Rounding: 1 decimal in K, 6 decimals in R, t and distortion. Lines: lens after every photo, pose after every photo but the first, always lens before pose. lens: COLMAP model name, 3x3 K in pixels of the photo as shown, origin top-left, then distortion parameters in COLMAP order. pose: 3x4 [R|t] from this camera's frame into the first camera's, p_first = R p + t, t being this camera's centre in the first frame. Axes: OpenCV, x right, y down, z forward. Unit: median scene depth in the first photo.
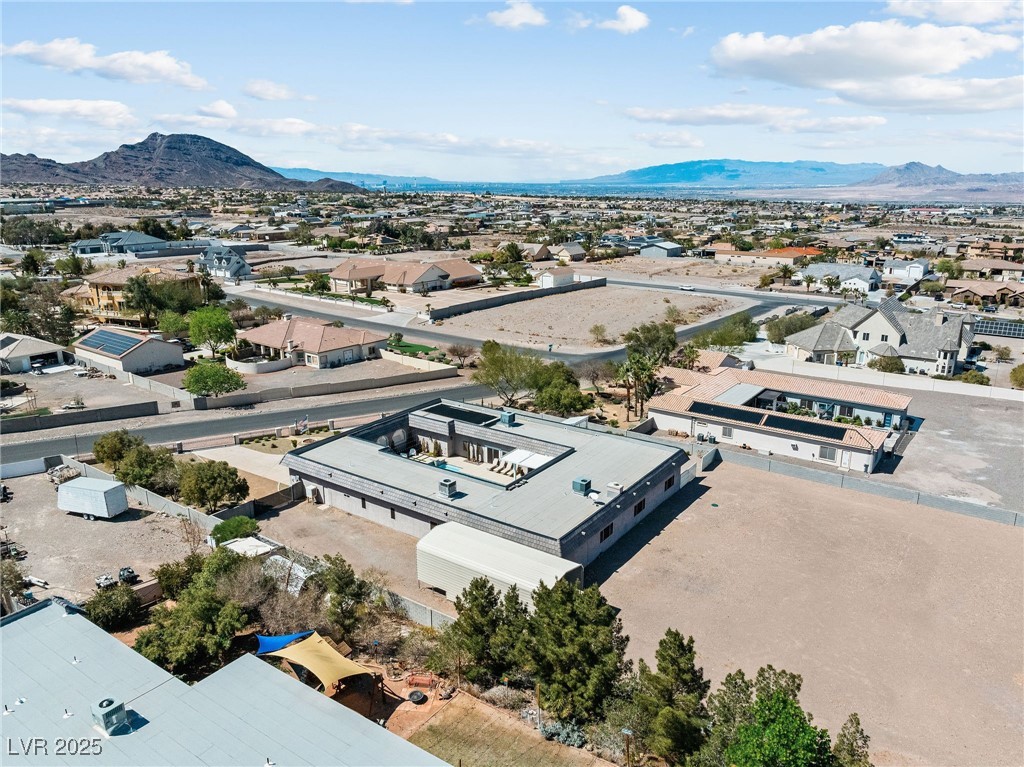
lens RADIAL K [[715.2, 0, 517.1], [0, 715.2, 380.0], [0, 0, 1]] dist [-0.052763, 0.020782]
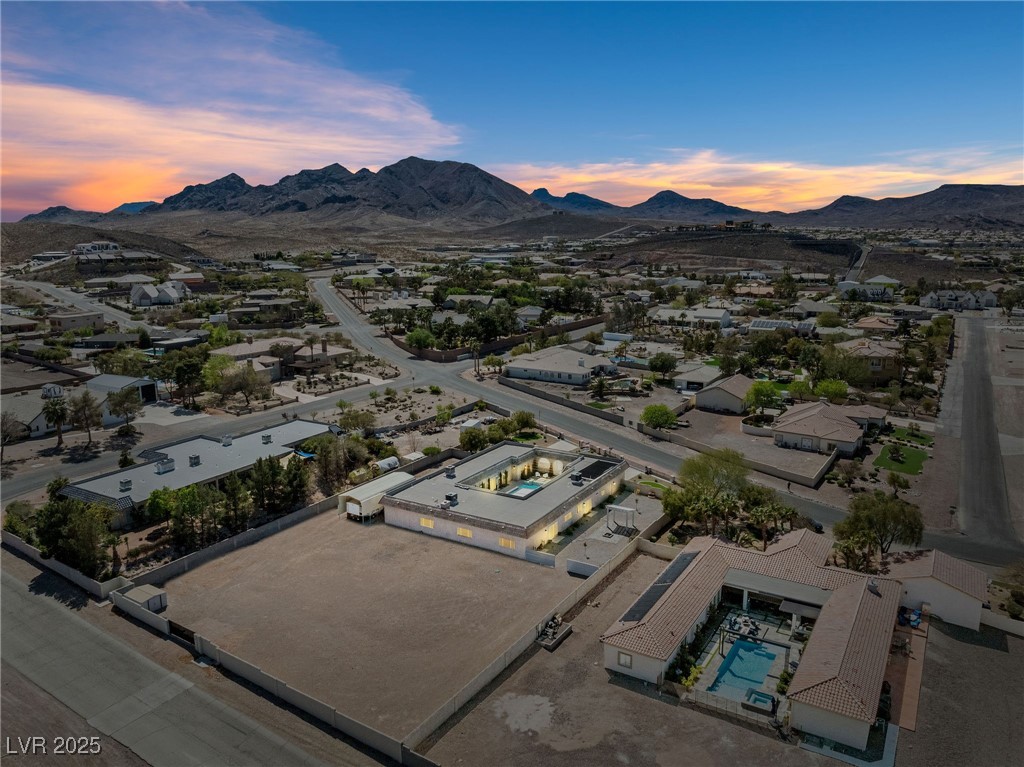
lens RADIAL K [[715.2, 0, 517.1], [0, 715.2, 380.0], [0, 0, 1]] dist [-0.052763, 0.020782]
pose [[0.069661, 0.194209, -0.978484, 0.463130], [-0.257903, 0.951026, 0.170398, -0.117973], [0.963656, 0.240484, 0.116337, 0.258090]]
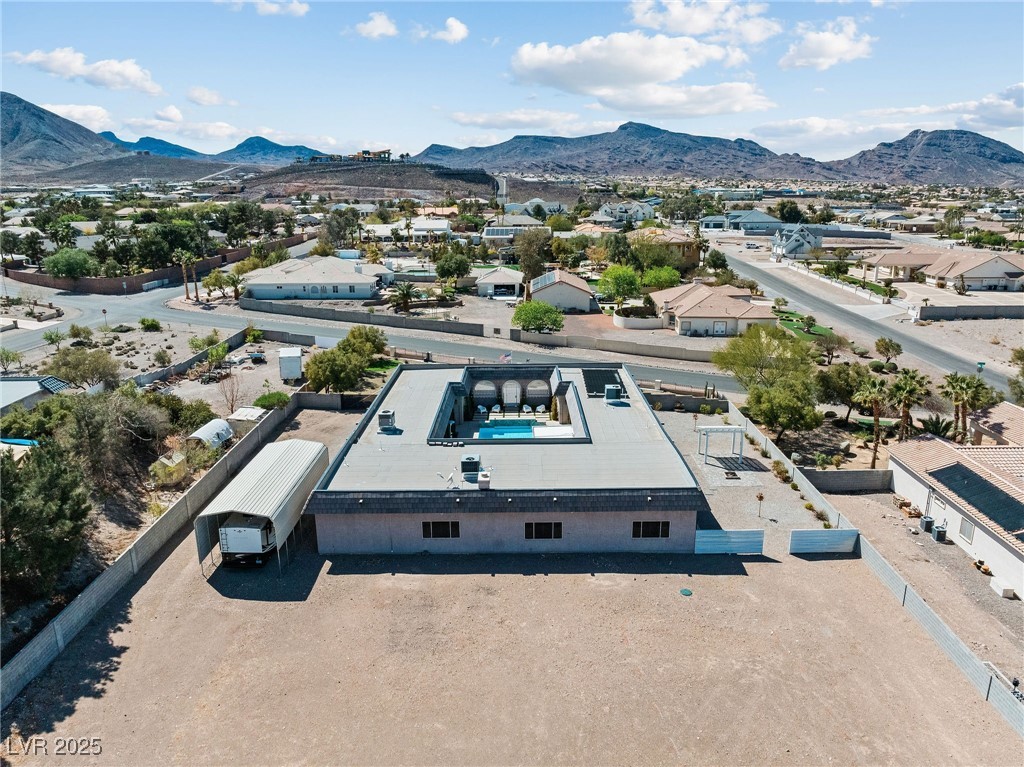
lens RADIAL K [[715.2, 0, 517.1], [0, 715.2, 380.0], [0, 0, 1]] dist [-0.052763, 0.020782]
pose [[0.574957, 0.211325, -0.790422, 0.197703], [-0.210357, 0.971774, 0.106796, -0.007651], [0.790680, 0.104868, 0.603182, 0.168141]]
